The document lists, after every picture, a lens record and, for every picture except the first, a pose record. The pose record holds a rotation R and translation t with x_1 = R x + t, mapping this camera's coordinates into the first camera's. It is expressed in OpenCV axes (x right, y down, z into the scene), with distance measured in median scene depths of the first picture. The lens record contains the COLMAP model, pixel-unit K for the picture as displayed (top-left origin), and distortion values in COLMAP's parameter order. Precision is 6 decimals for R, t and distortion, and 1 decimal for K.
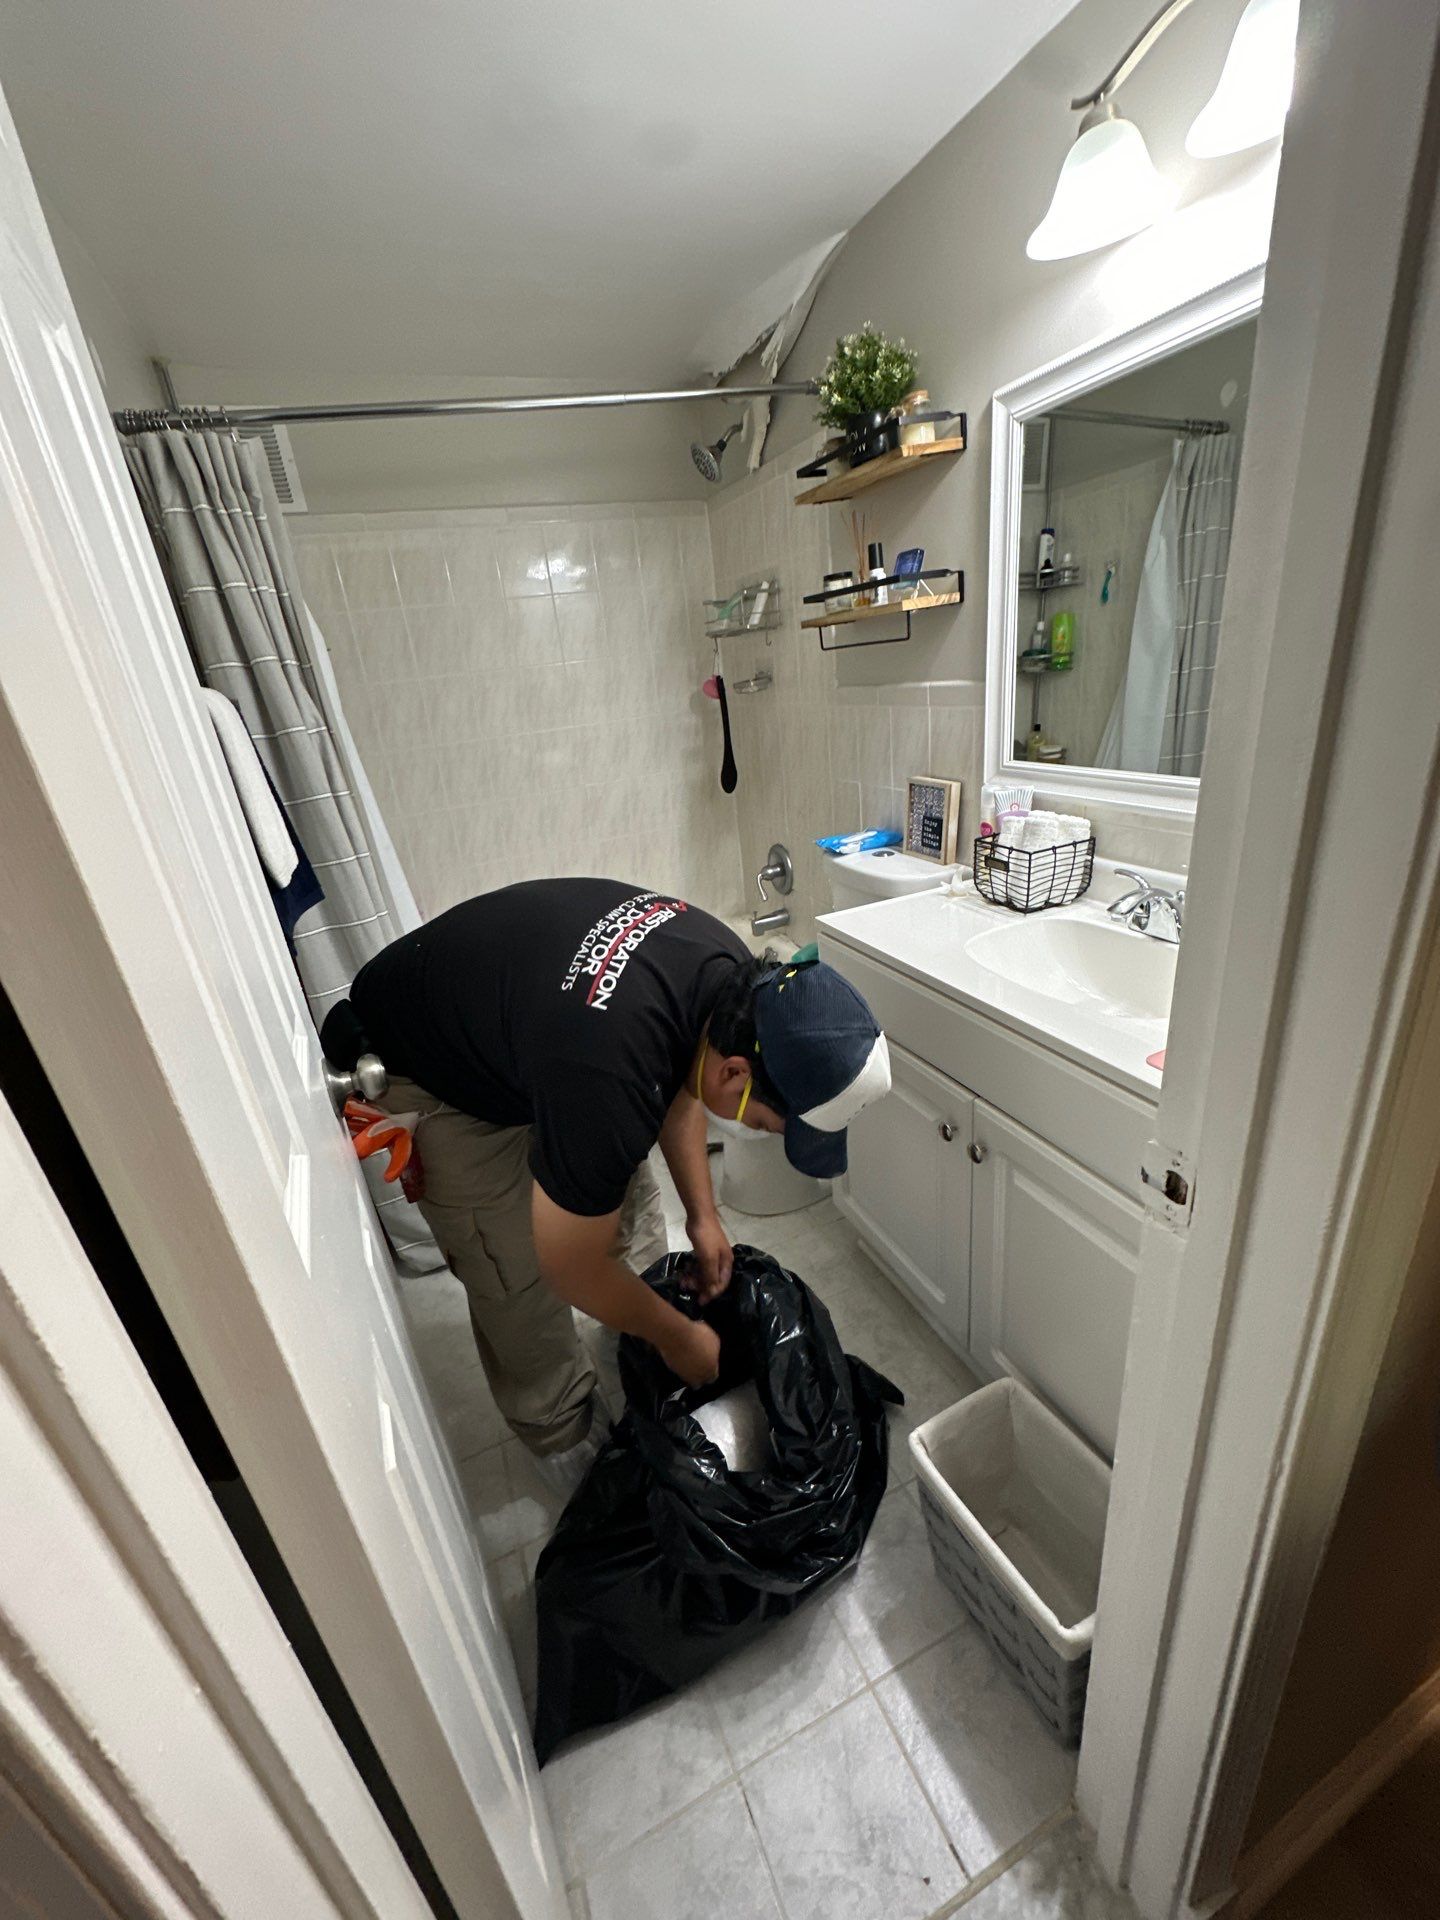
lens RADIAL K [[763.6, 0, 720.0], [0, 763.6, 960.0], [0, 0, 1]] dist [-0.001742, -0.000431]
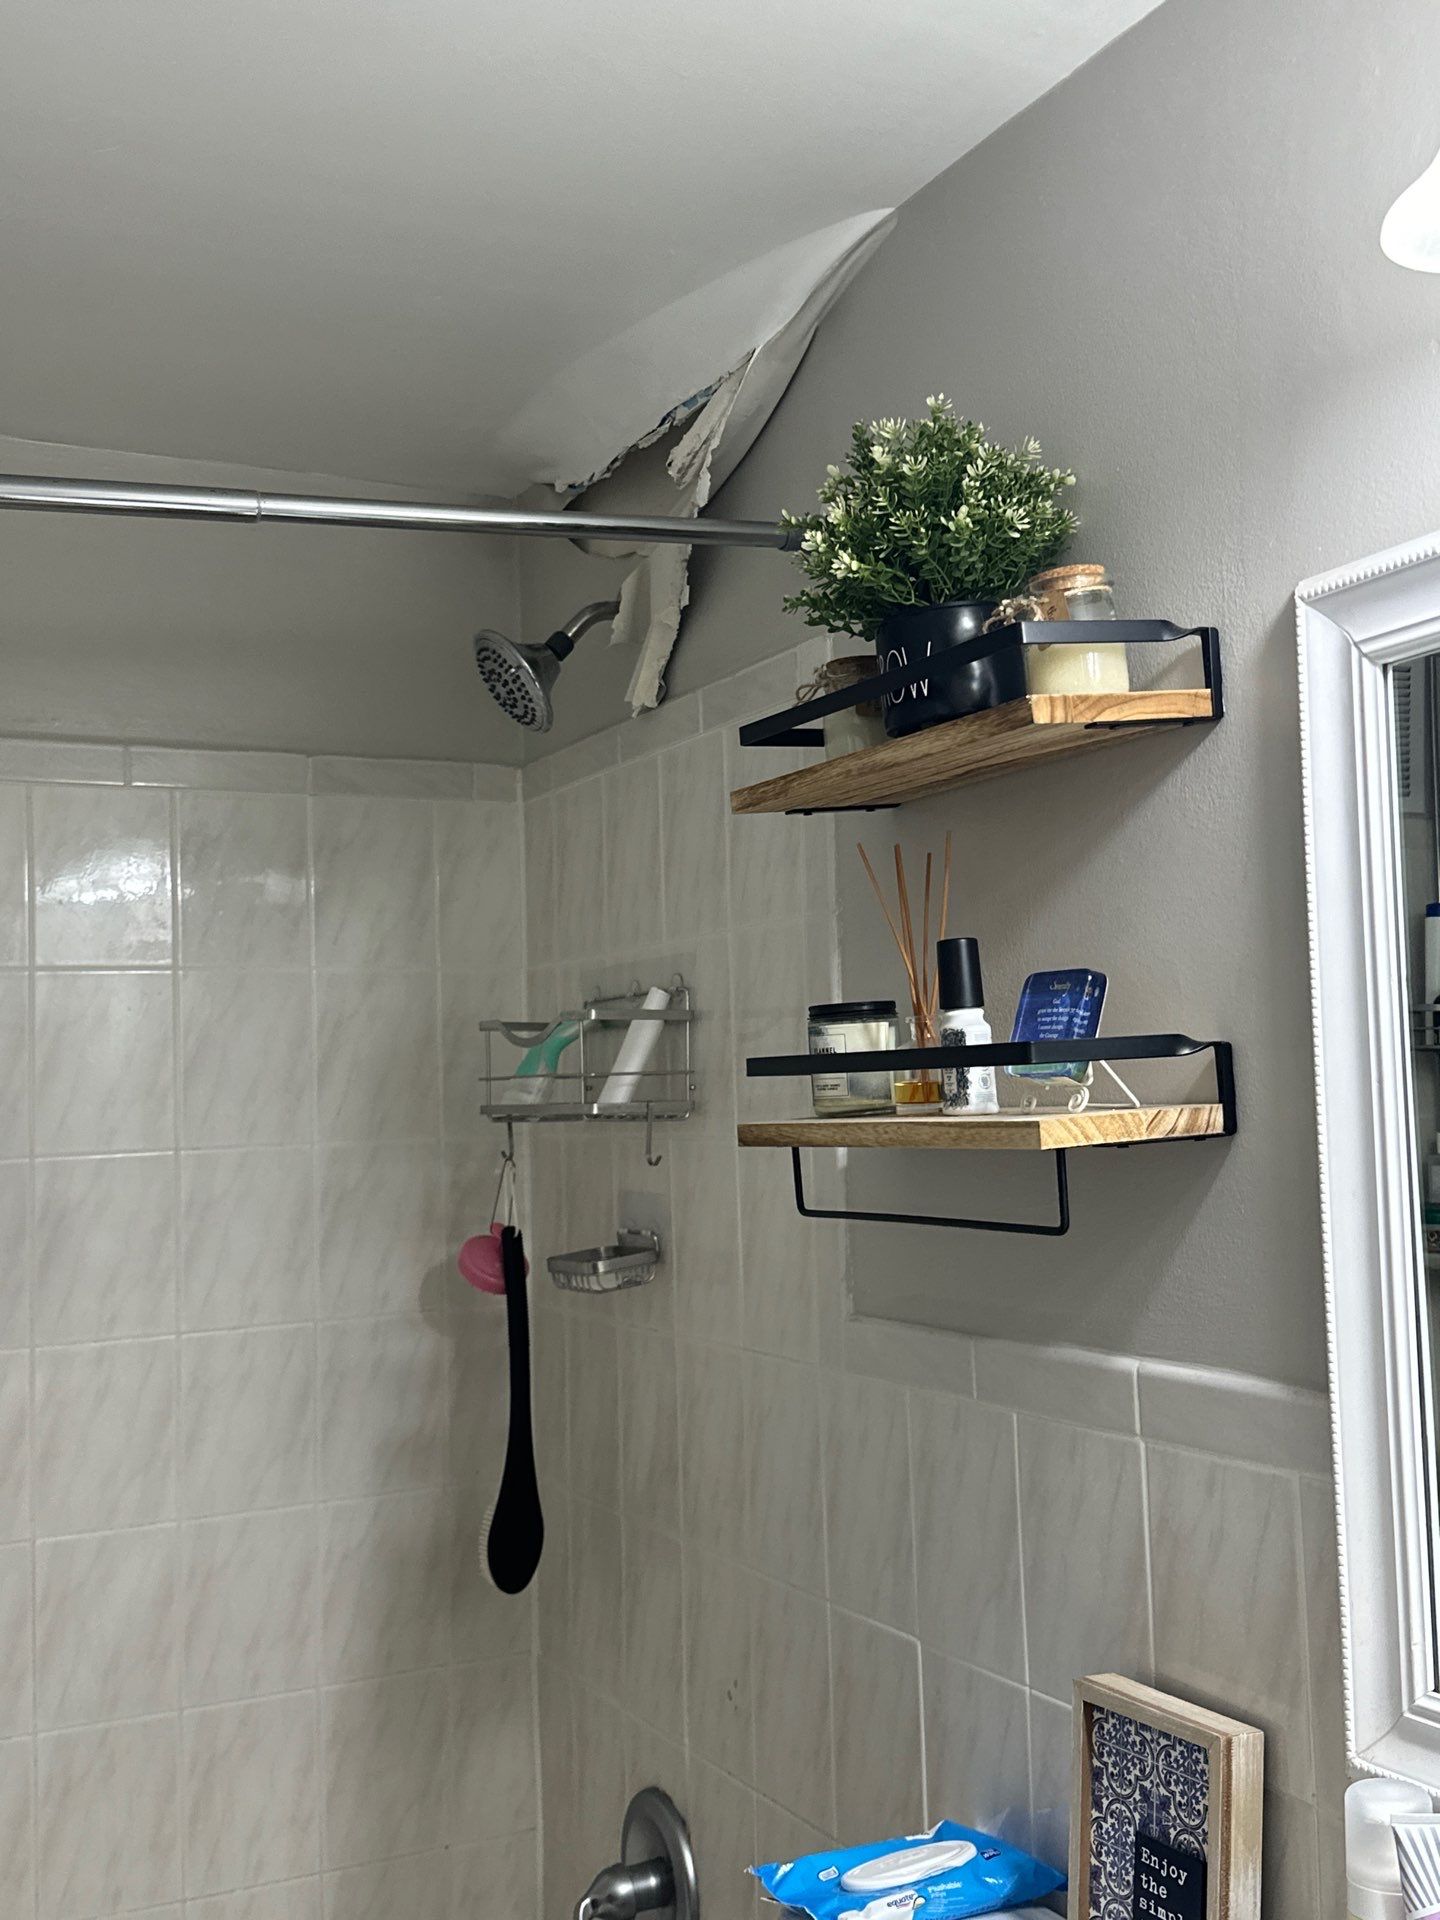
lens RADIAL K [[2078.1, 0, 720.0], [0, 2078.1, 960.0], [0, 0, 1]] dist [0.101473, -0.119519]
pose [[0.995768, 0.080511, 0.044326, 0.064225], [-0.053750, 0.901369, -0.429703, -0.152633], [-0.074550, 0.425502, 0.901882, 0.211675]]
